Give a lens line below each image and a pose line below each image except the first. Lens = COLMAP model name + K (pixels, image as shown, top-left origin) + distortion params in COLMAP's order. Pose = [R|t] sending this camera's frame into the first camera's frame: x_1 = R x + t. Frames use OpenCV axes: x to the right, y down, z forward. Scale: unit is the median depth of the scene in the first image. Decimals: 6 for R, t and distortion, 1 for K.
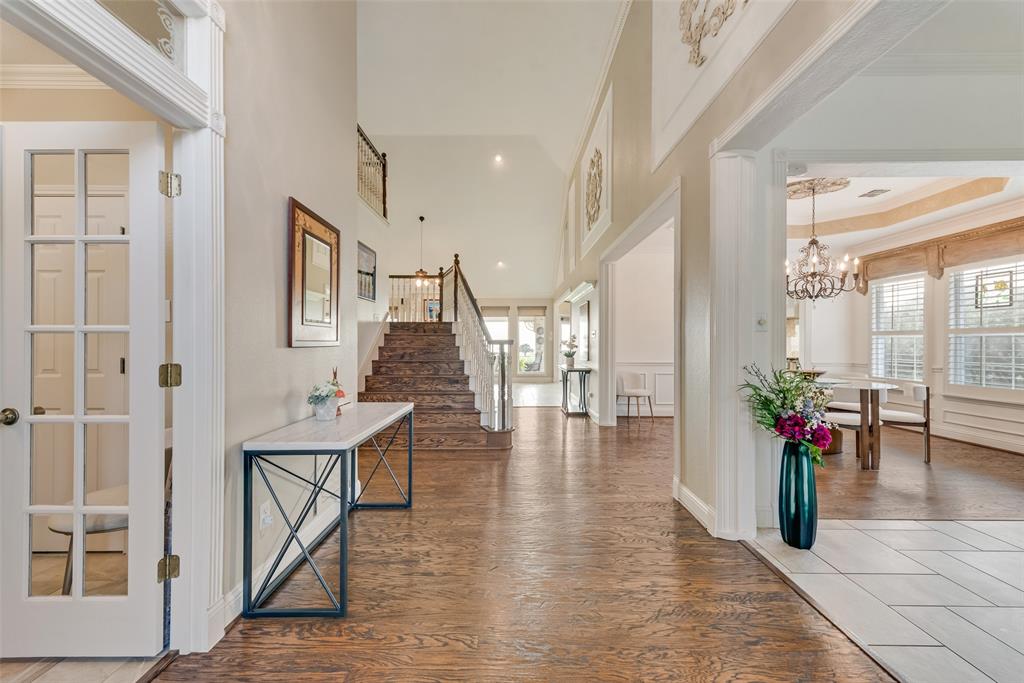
lens RADIAL K [[405.5, 0, 512.2], [0, 405.5, 344.6], [0, 0, 1]] dist [0.010833, -0.000586]
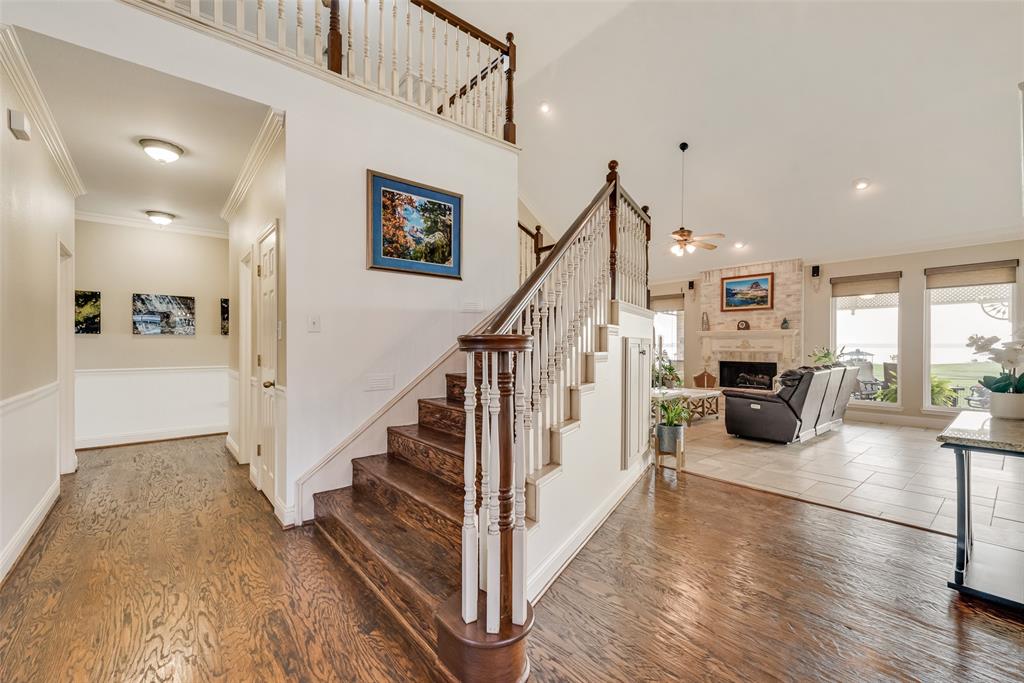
lens RADIAL K [[425.2, 0, 512.0], [0, 425.2, 341.5], [0, 0, 1]] dist [0.027378, -0.000184]
pose [[0.643419, -0.002908, -0.765509, 0.213101], [-0.007966, 0.999913, -0.010494, -0.000815], [0.765473, 0.012850, 0.643340, 0.699501]]
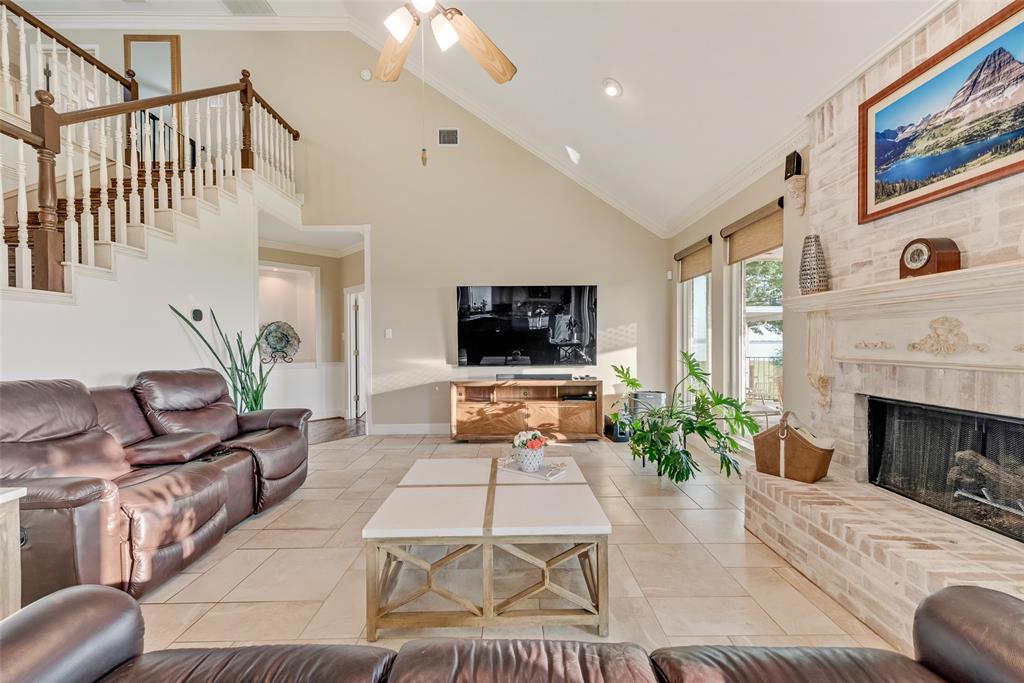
lens RADIAL K [[405.5, 0, 512.2], [0, 405.5, 344.6], [0, 0, 1]] dist [0.010833, -0.000586]
pose [[0.005765, 0.008488, -0.999947, -0.072770], [0.016150, 0.999833, 0.008580, -0.014695], [0.999853, -0.016198, 0.005627, 1.960490]]
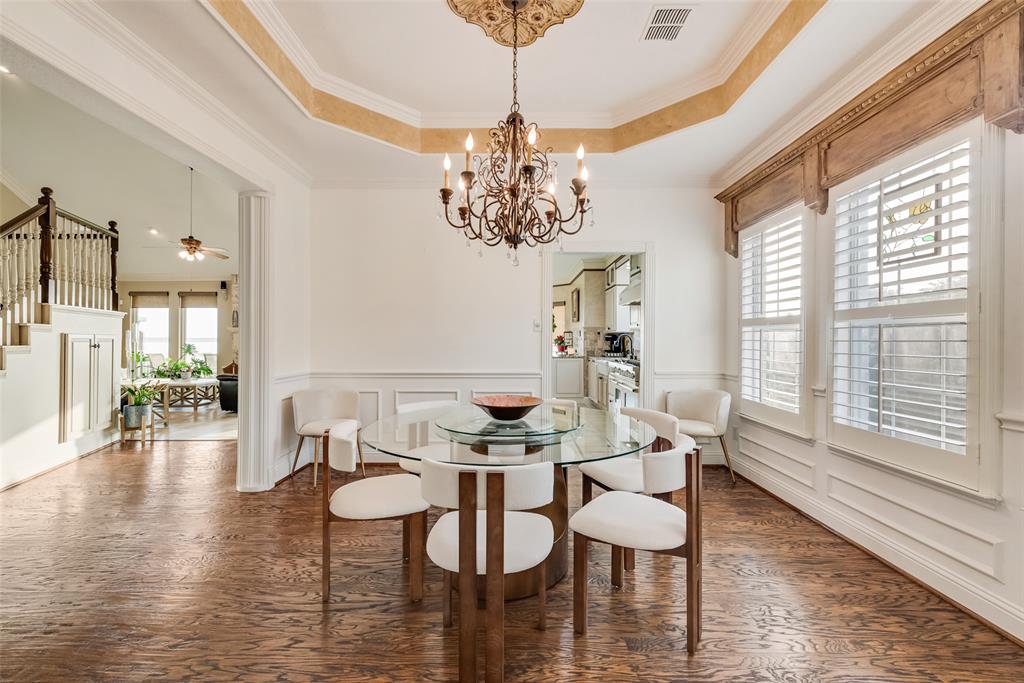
lens RADIAL K [[430.6, 0, 510.4], [0, 430.6, 338.0], [0, 0, 1]] dist [0.012697, -0.000356]
pose [[0.999947, 0.000348, -0.010325, 0.649537], [-0.000445, 0.999956, -0.009406, -0.000681], [0.010321, 0.009410, 0.999902, 0.455982]]
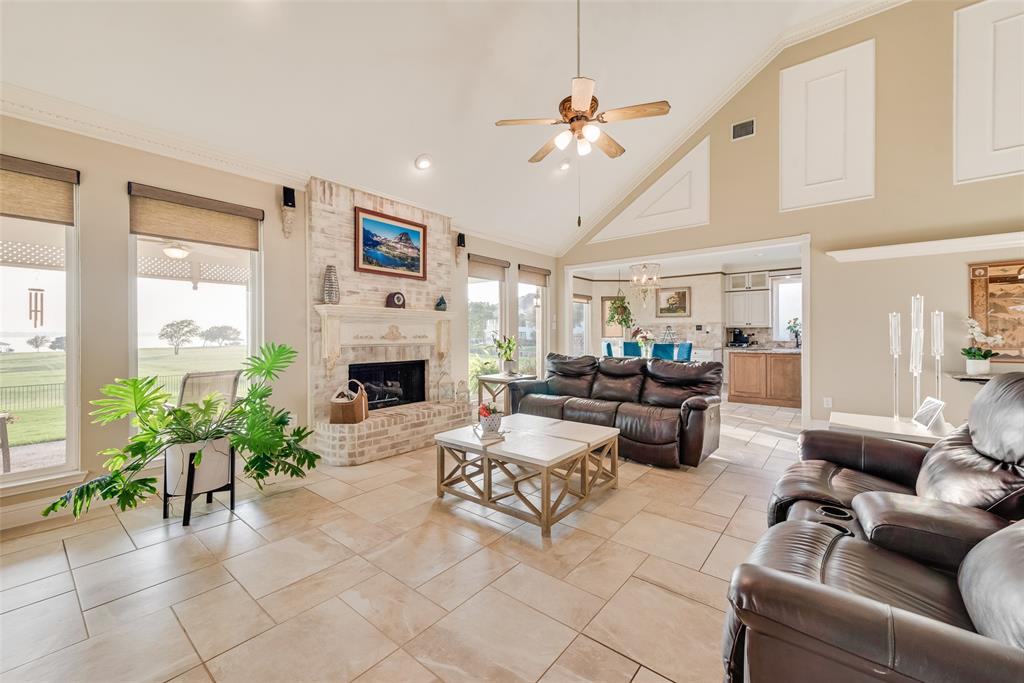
lens RADIAL K [[408.7, 0, 510.4], [0, 408.7, 334.9], [0, 0, 1]] dist [0.016354, -0.000061]
pose [[0.632224, 0.000043, 0.774786, -0.953868], [-0.006560, 0.999964, 0.005297, -0.014816], [-0.774758, -0.008432, 0.632202, 1.589210]]
